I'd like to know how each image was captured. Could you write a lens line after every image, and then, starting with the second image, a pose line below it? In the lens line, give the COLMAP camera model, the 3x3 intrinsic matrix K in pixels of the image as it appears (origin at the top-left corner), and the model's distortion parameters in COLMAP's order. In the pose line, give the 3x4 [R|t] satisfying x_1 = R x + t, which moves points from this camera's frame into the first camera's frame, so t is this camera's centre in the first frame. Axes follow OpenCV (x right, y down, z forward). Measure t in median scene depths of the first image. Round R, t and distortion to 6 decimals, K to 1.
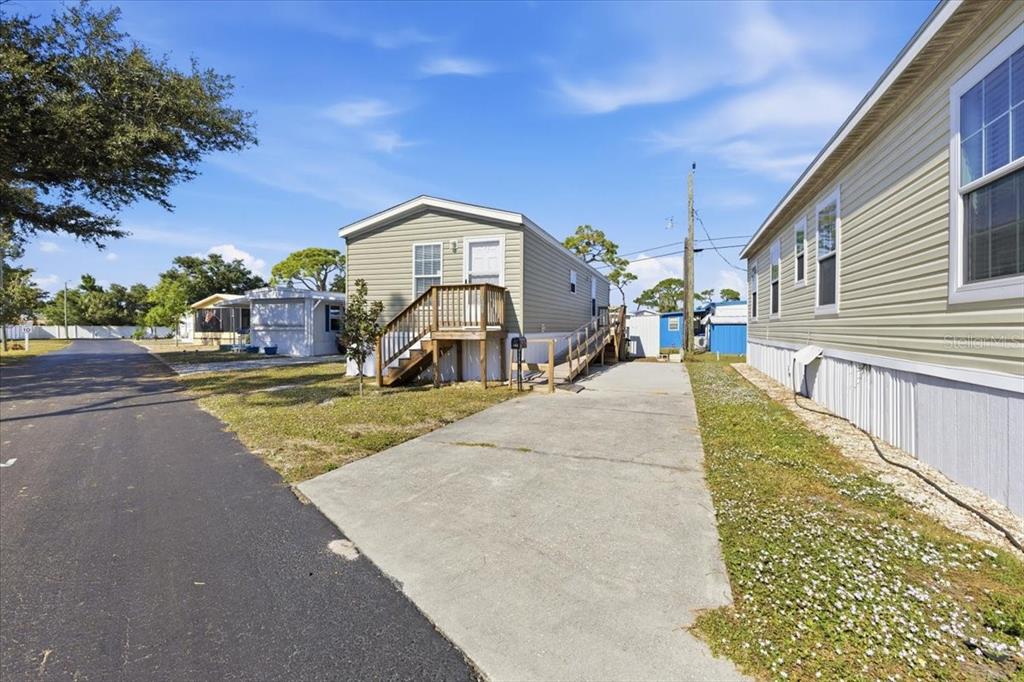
lens RADIAL K [[455.1, 0, 511.6], [0, 455.1, 329.1], [0, 0, 1]] dist [0.013459, -0.001048]
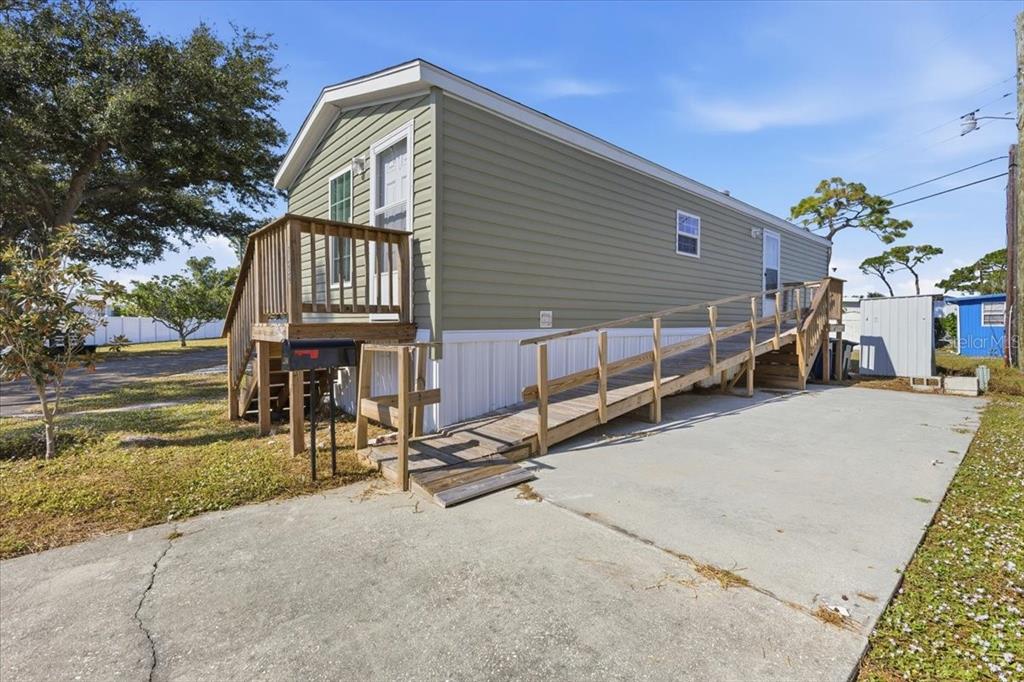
lens RADIAL K [[455.1, 0, 506.5], [0, 455.1, 332.7], [0, 0, 1]] dist [0.013459, -0.001048]
pose [[0.878495, 0.011666, -0.477609, 0.174246], [-0.002712, 0.999808, 0.019432, 0.001810], [0.477744, -0.015775, 0.878358, 0.365432]]
